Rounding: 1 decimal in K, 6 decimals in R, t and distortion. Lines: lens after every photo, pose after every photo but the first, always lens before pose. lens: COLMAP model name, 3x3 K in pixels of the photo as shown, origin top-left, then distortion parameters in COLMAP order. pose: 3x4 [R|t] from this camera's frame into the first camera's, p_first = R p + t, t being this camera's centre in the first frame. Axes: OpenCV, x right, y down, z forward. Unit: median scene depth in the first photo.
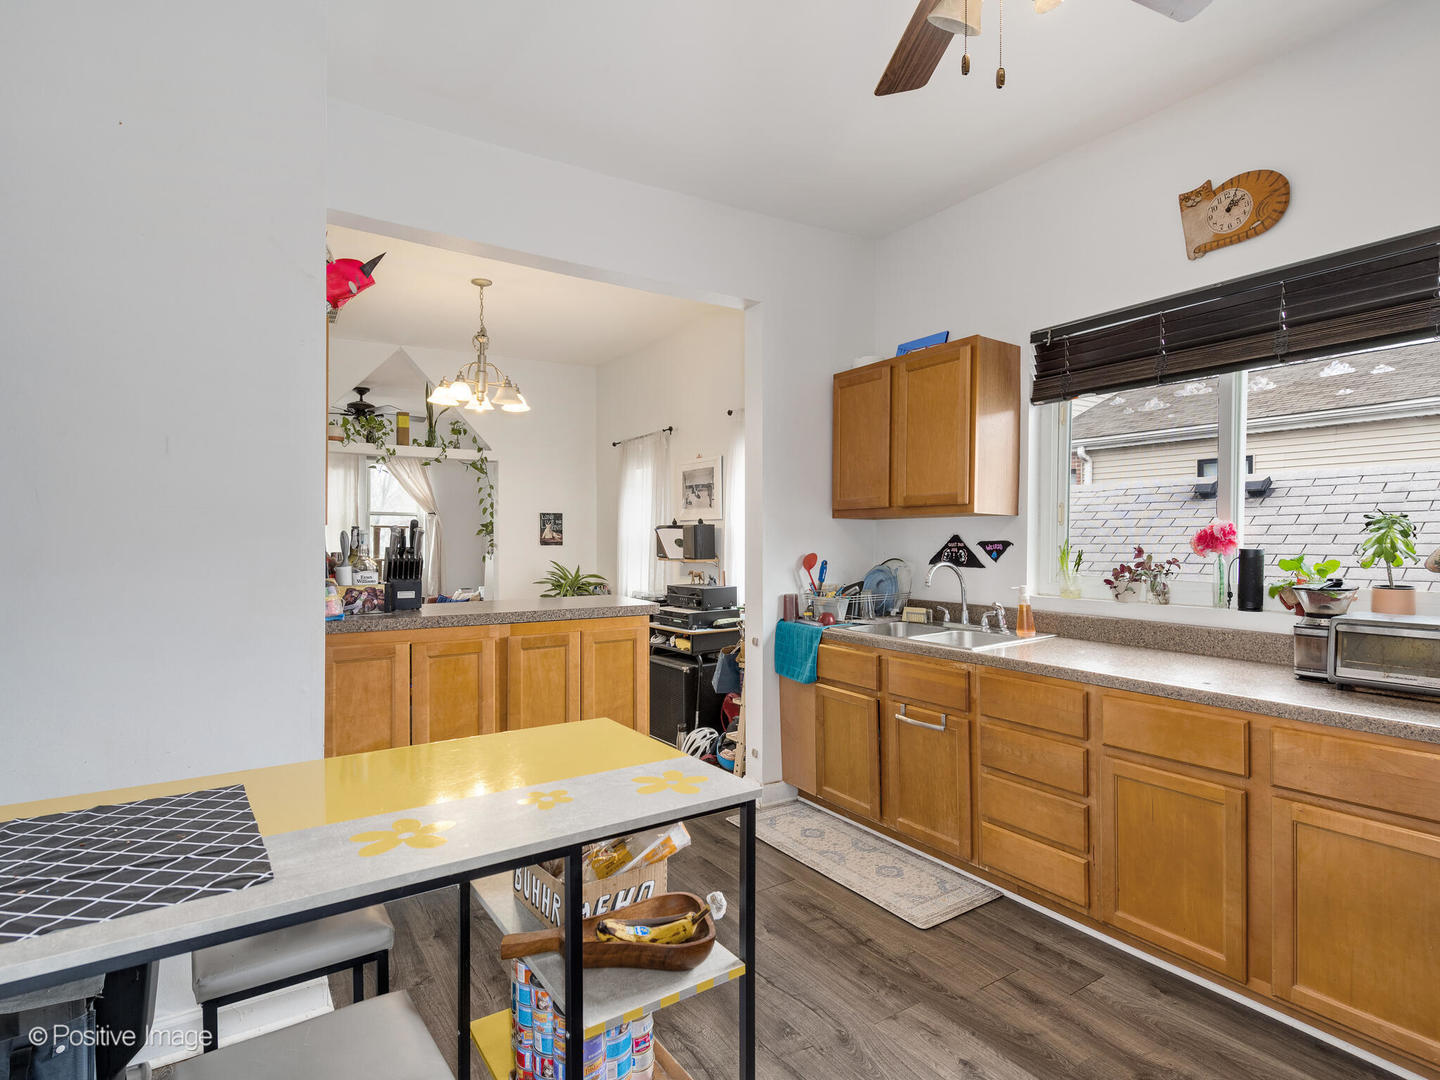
lens RADIAL K [[739.8, 0, 720.0], [0, 739.8, 540.0], [0, 0, 1]] dist [0.000595, 0.000074]
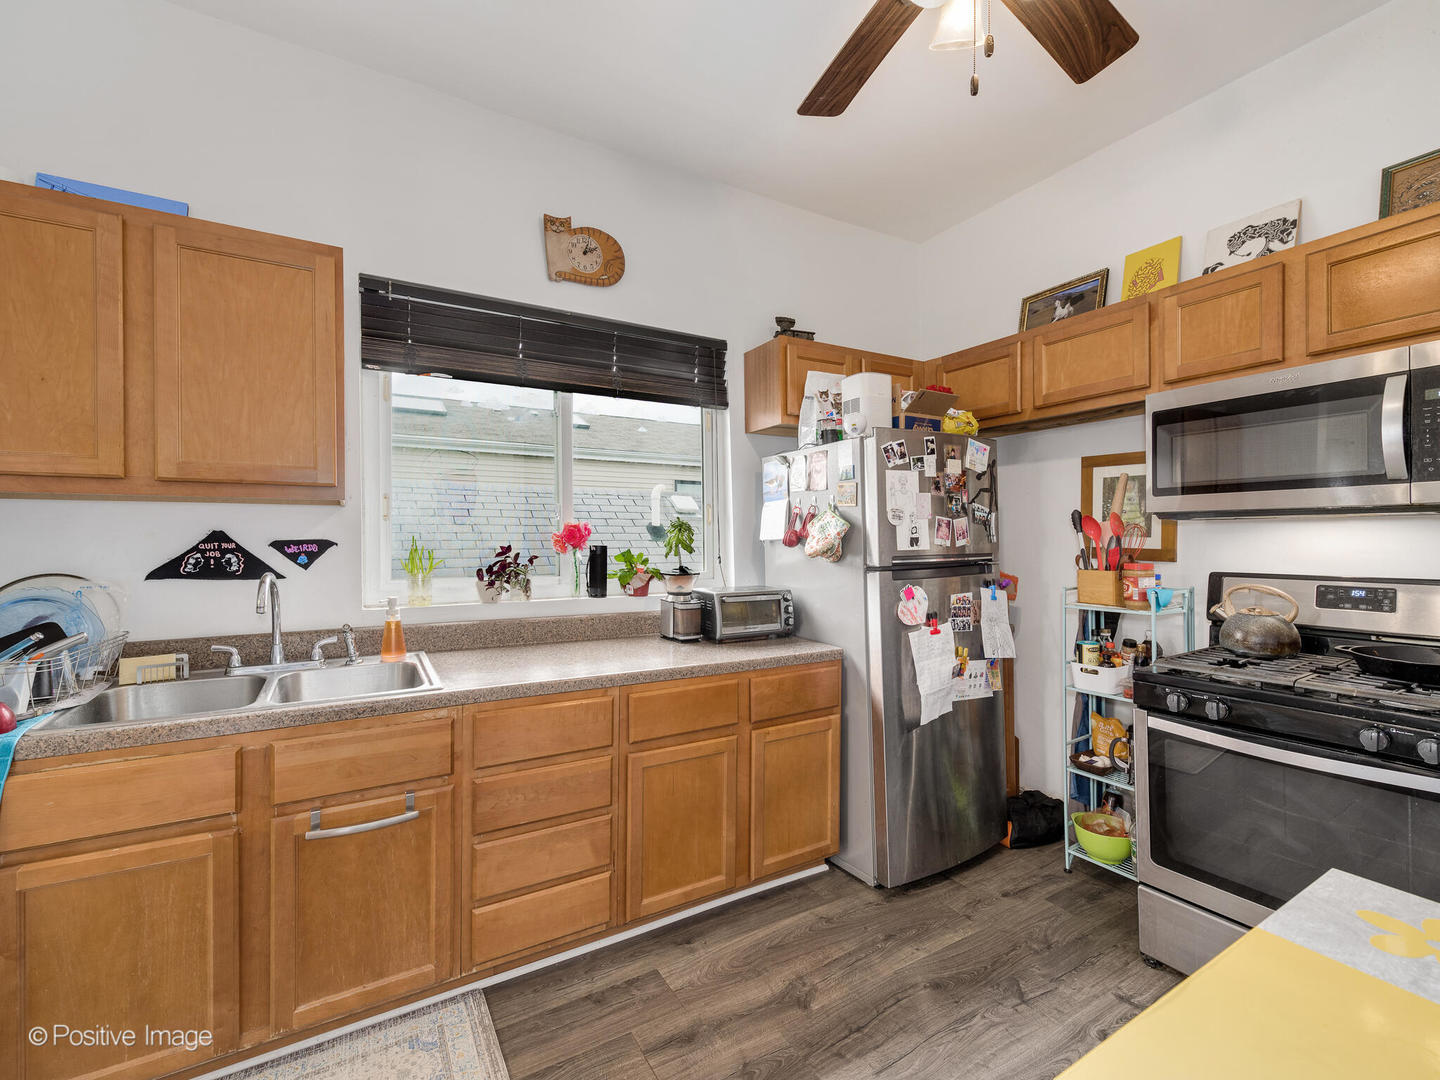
lens RADIAL K [[627.1, 0, 720.0], [0, 627.1, 540.0], [0, 0, 1]] dist [0.001708, 0.000188]
pose [[0.052520, 0.000595, 0.998620, -0.250379], [0.003241, 0.999994, -0.000766, 0.003507], [-0.998615, 0.003277, 0.052517, 0.659063]]
